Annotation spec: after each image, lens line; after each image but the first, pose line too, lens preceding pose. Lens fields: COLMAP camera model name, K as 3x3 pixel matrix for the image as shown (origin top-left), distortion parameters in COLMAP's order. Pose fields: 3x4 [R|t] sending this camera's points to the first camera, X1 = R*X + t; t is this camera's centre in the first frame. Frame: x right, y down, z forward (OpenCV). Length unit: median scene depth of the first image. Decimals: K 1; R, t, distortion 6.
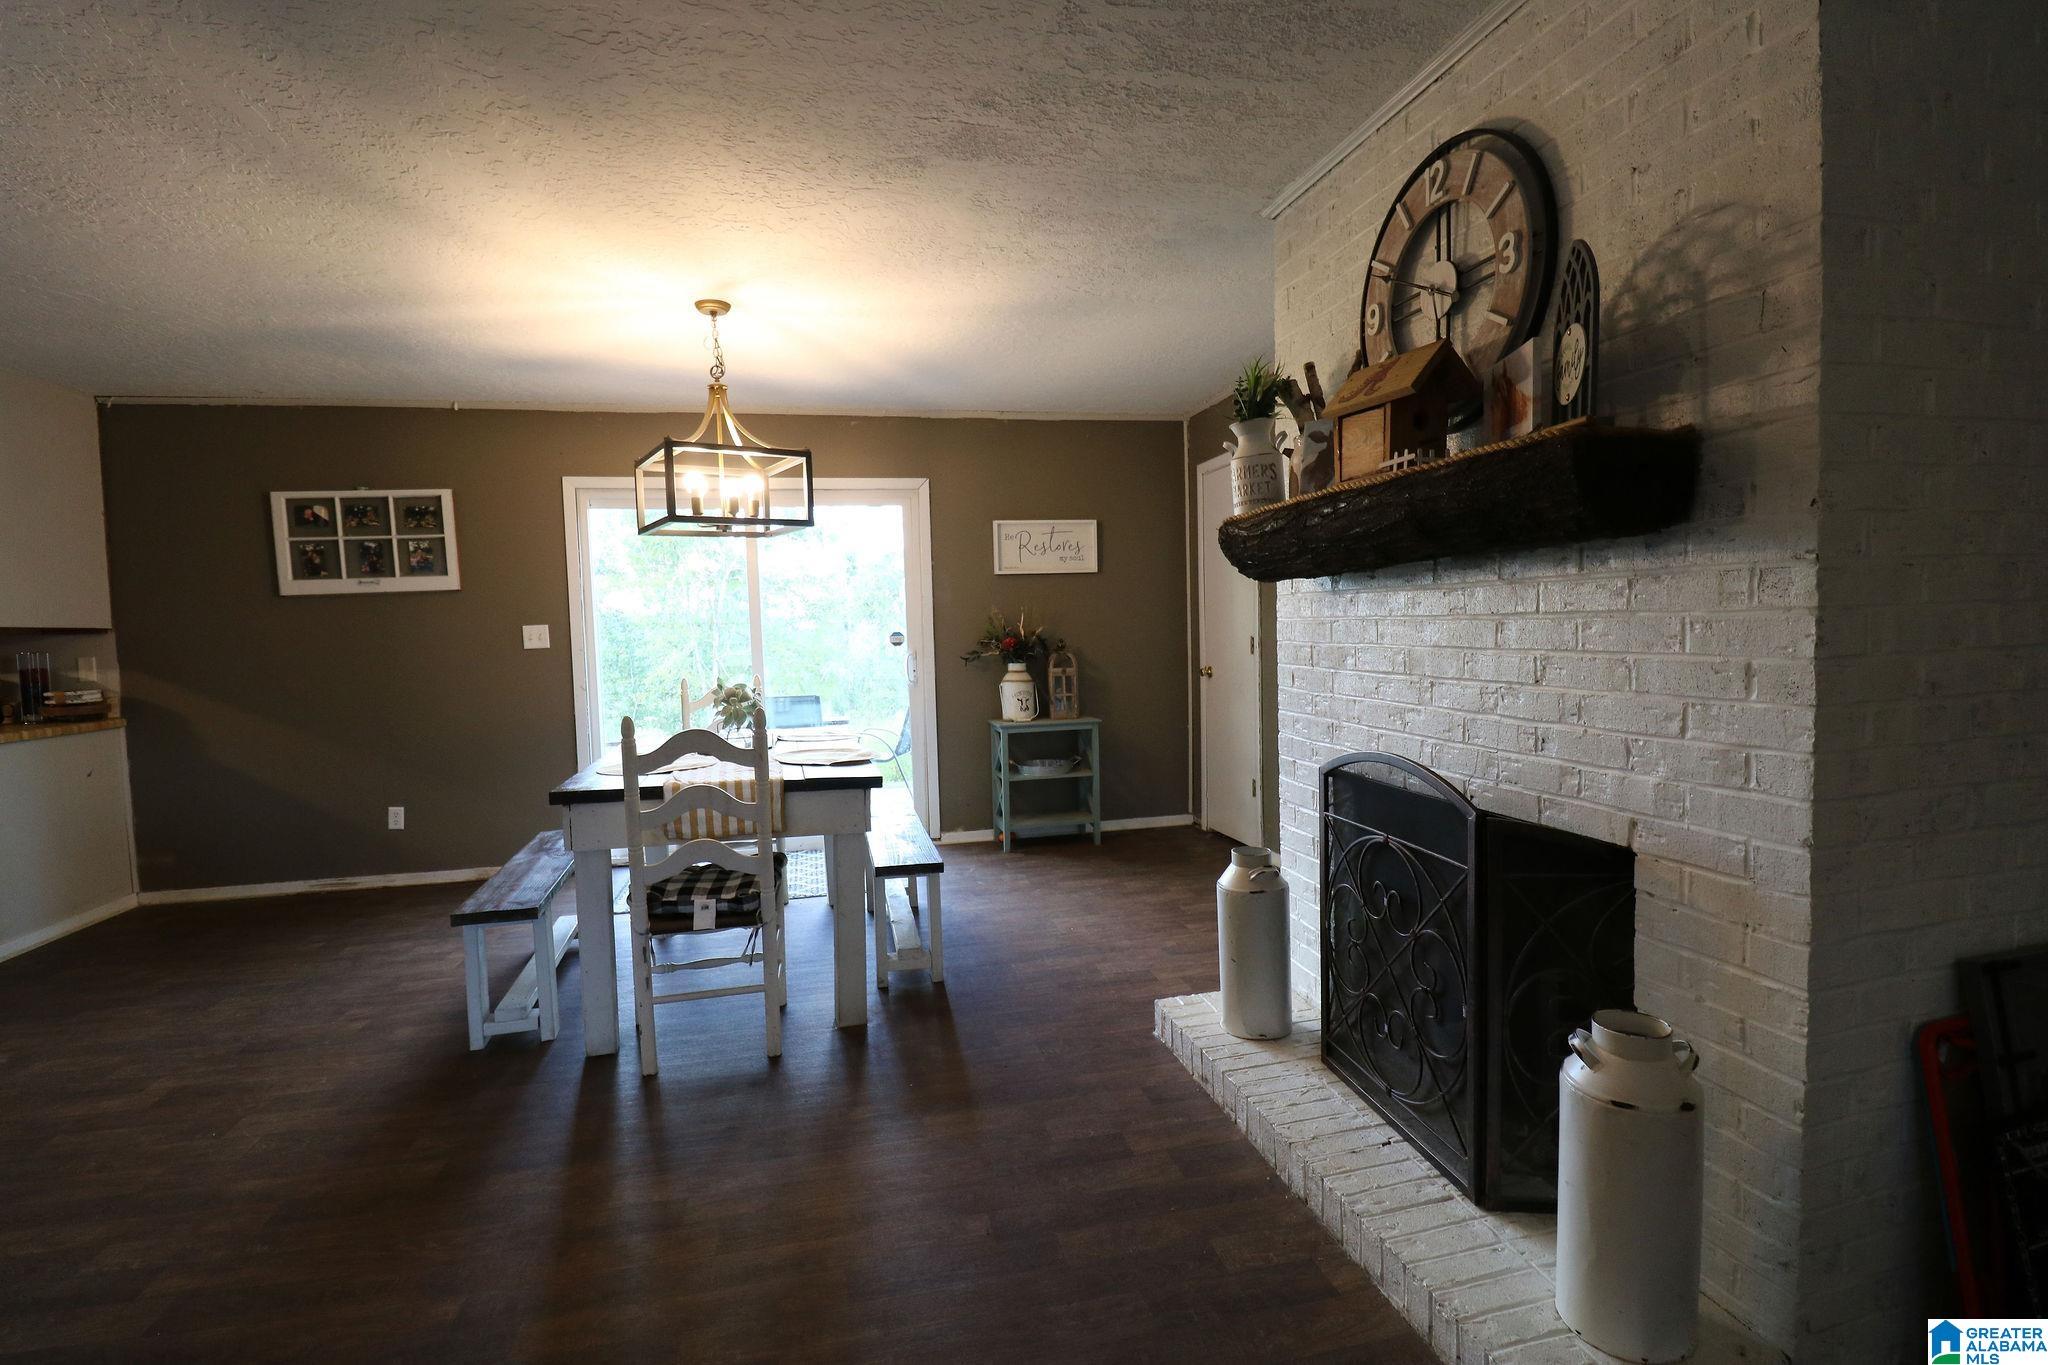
lens RADIAL K [[952.5, 0, 1025.0], [0, 952.5, 688.4], [0, 0, 1]] dist [0.000997, -0.013679]
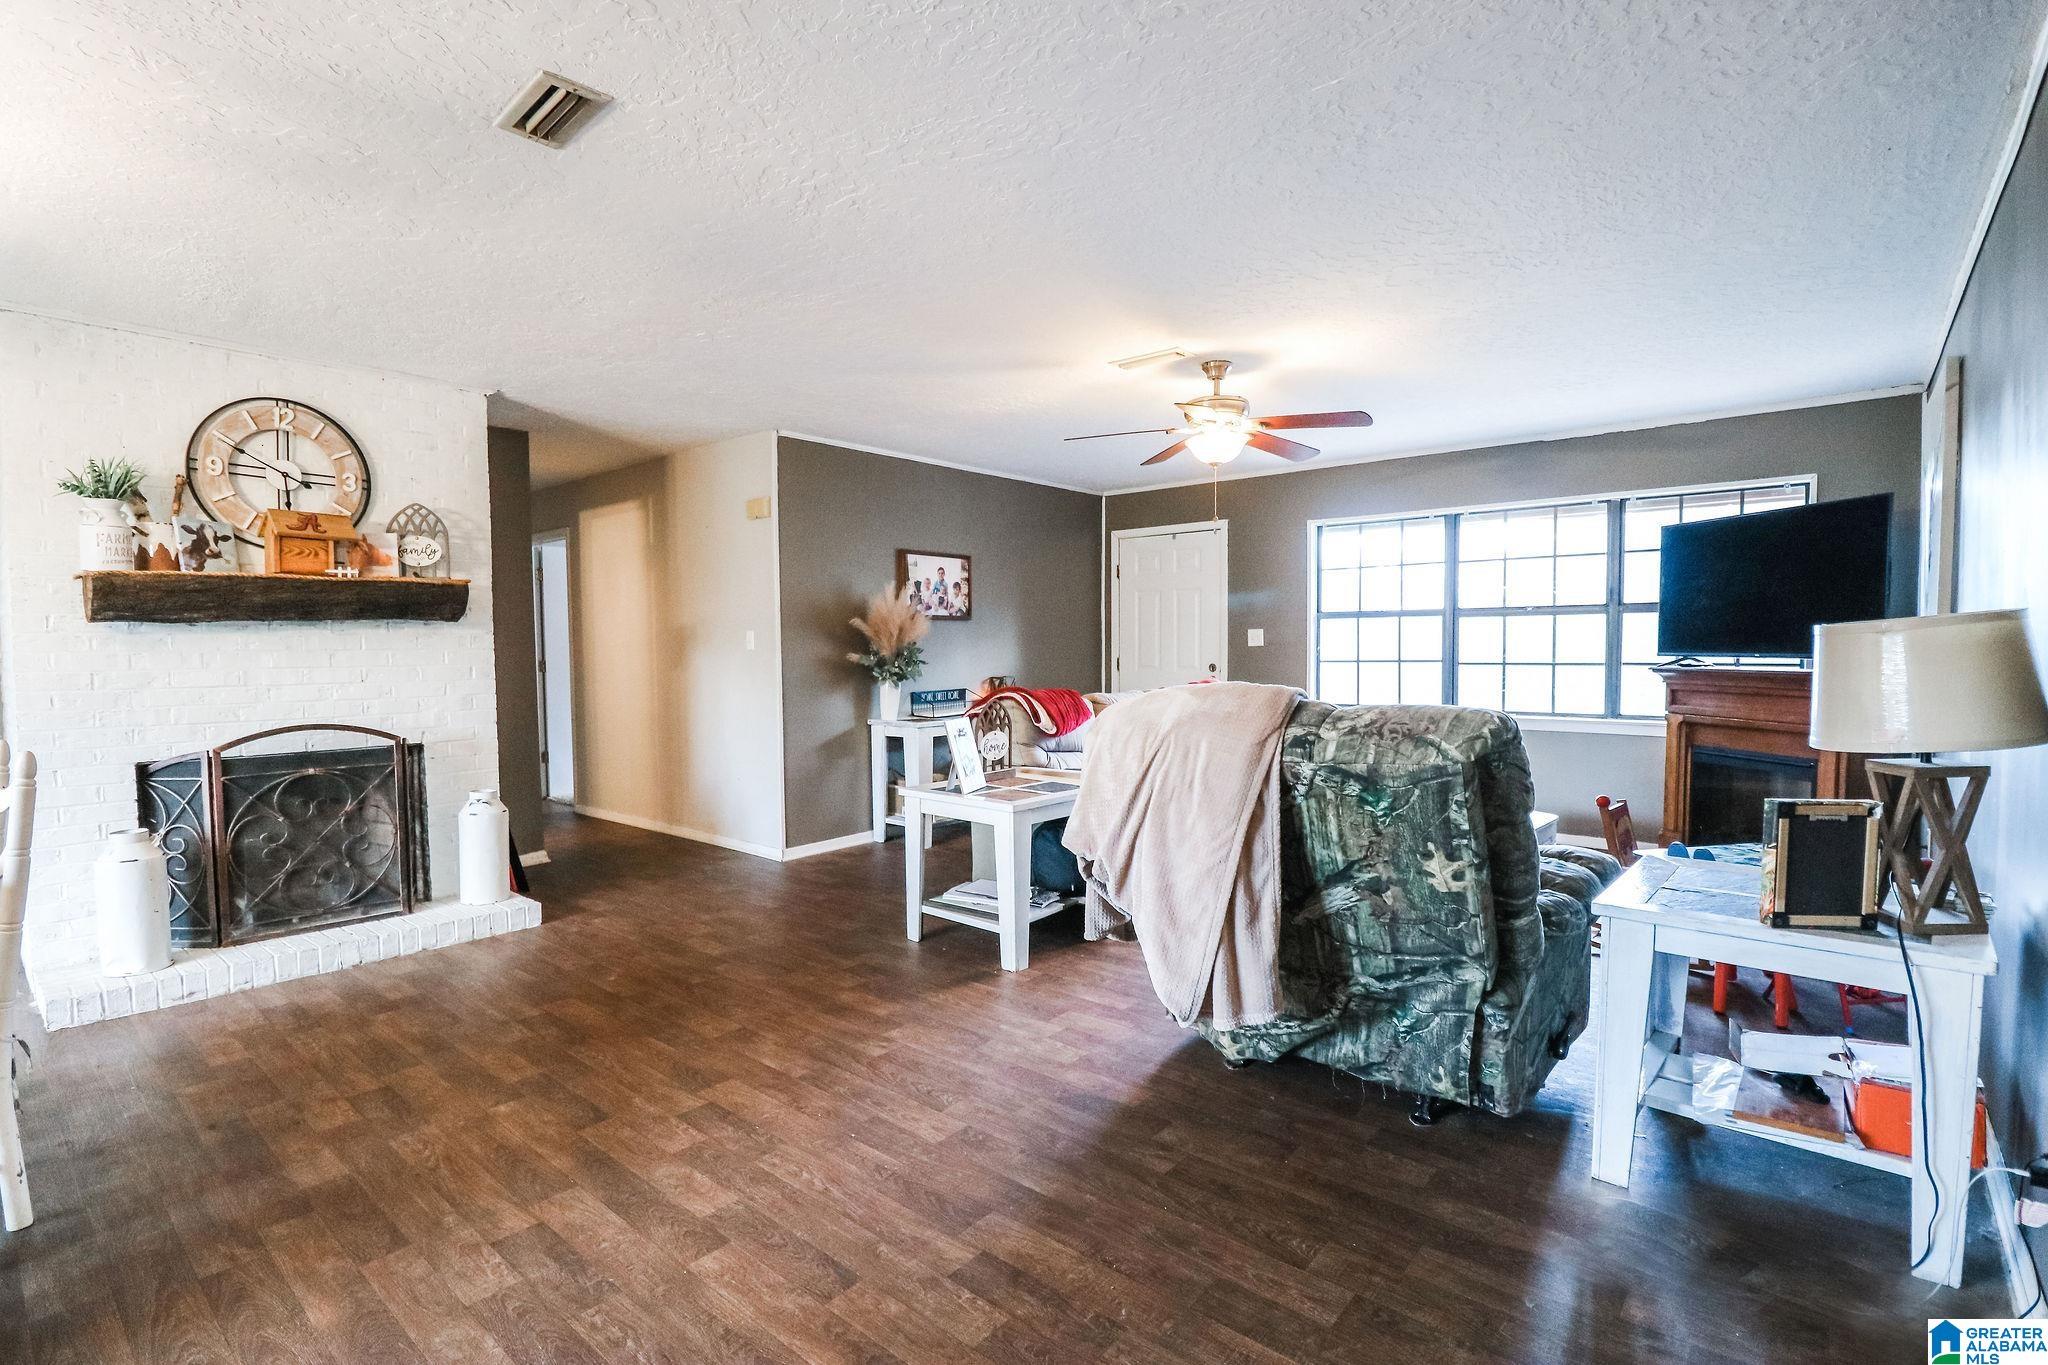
lens RADIAL K [[956.3, 0, 1027.0], [0, 956.3, 692.2], [0, 0, 1]] dist [0.000409, -0.014099]
pose [[-0.599011, -0.006797, 0.800712, -0.818363], [0.079480, 0.994521, 0.067901, -0.003254], [-0.796787, 0.104314, -0.595189, 0.423848]]
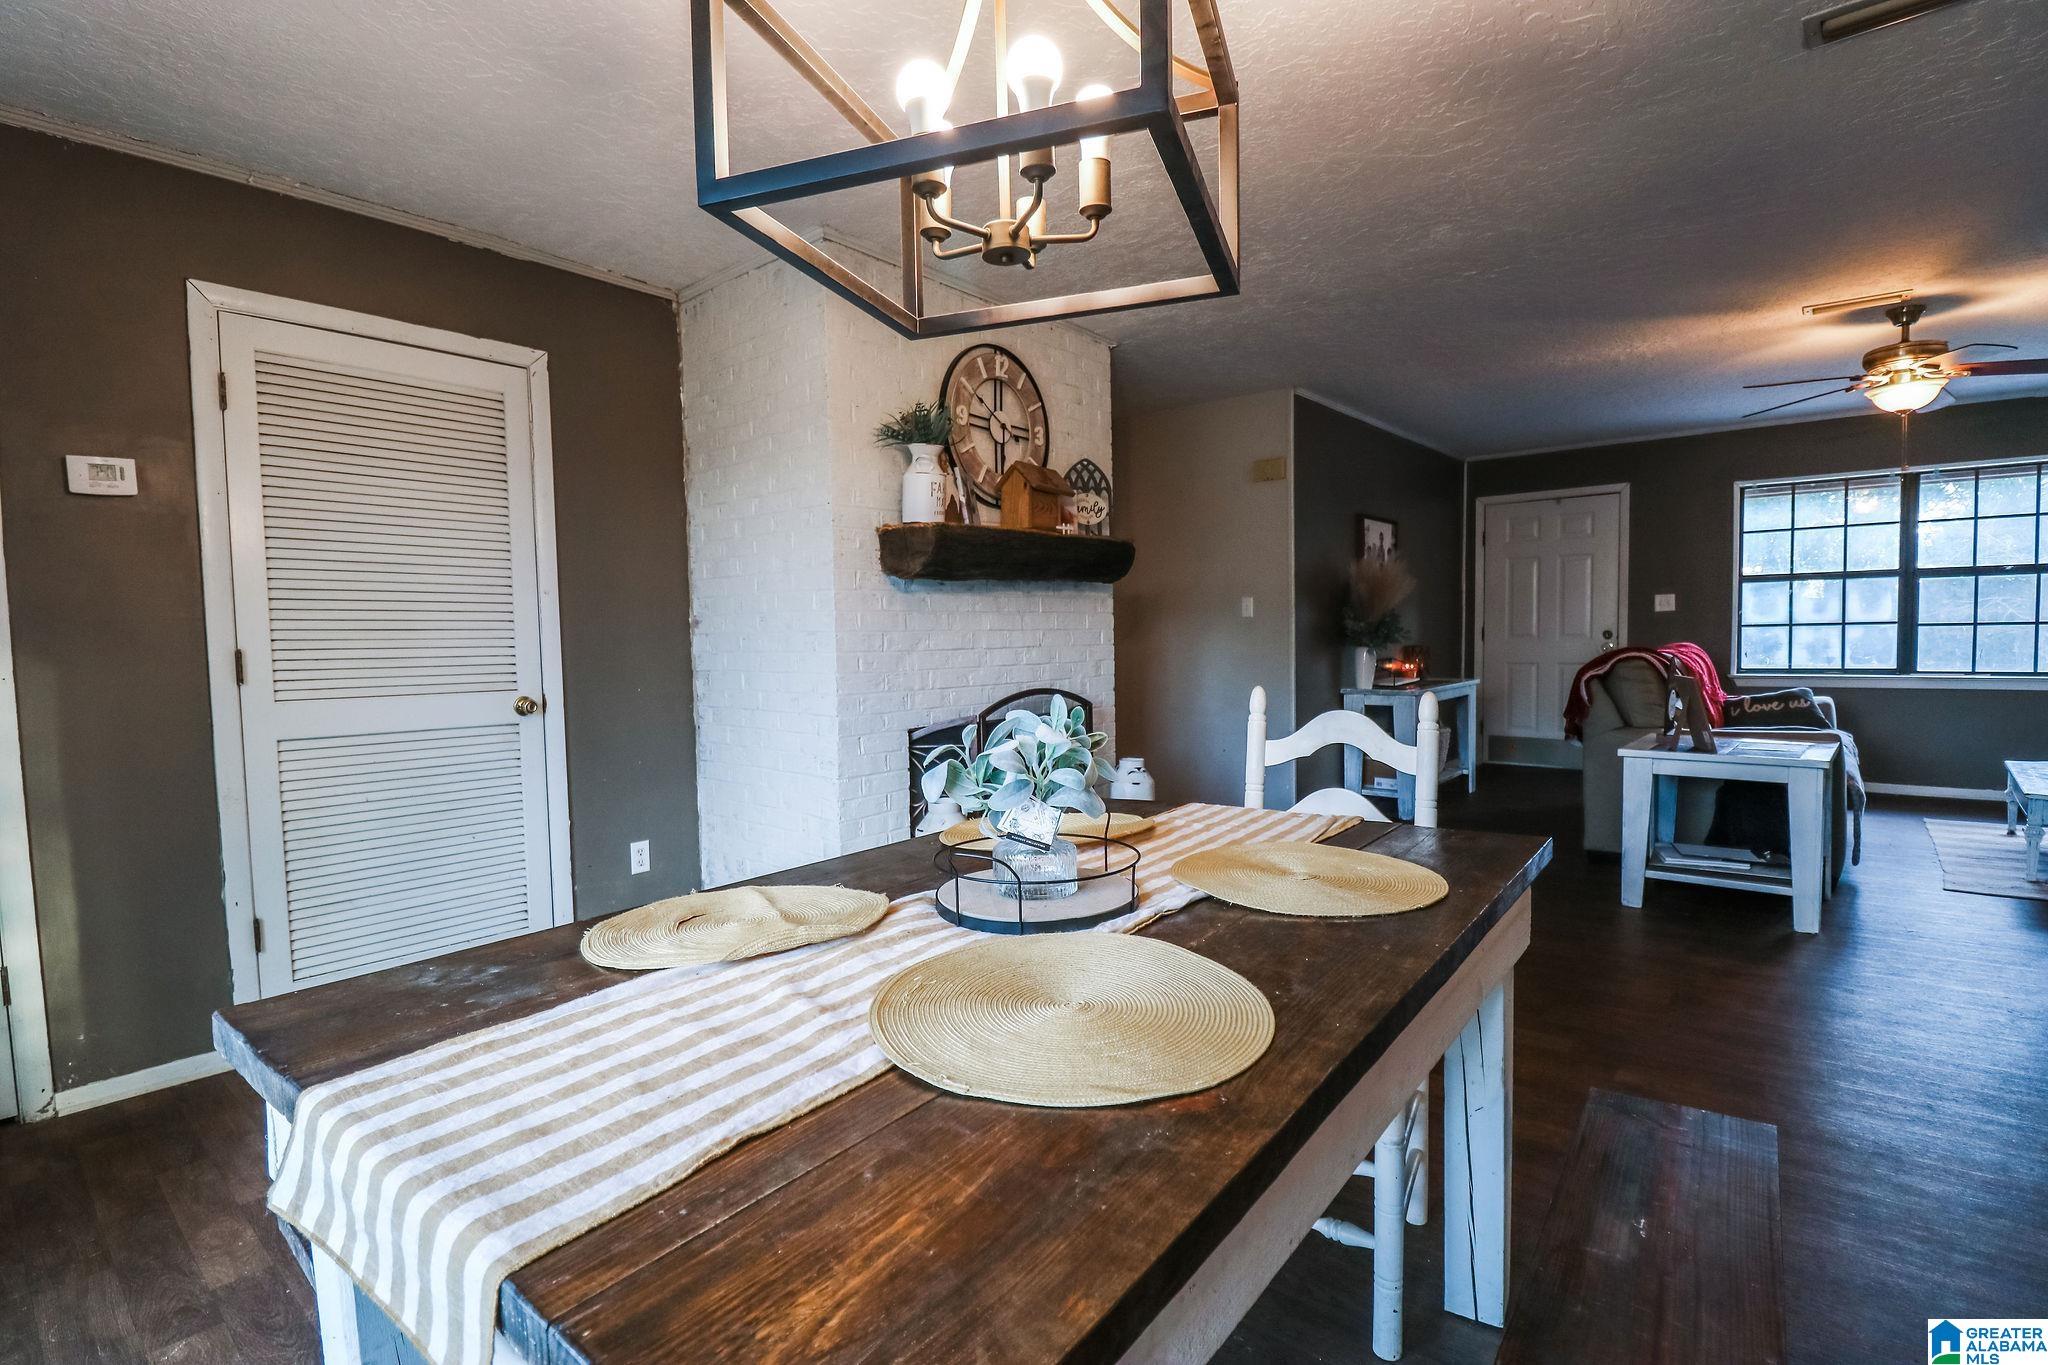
lens RADIAL K [[952.5, 0, 1025.0], [0, 952.5, 688.4], [0, 0, 1]] dist [0.000997, -0.013679]
pose [[-0.599491, -0.008580, 0.800336, -0.430041], [0.090876, 0.992747, 0.078713, -0.030578], [-0.795206, 0.119919, -0.594363, 0.883312]]
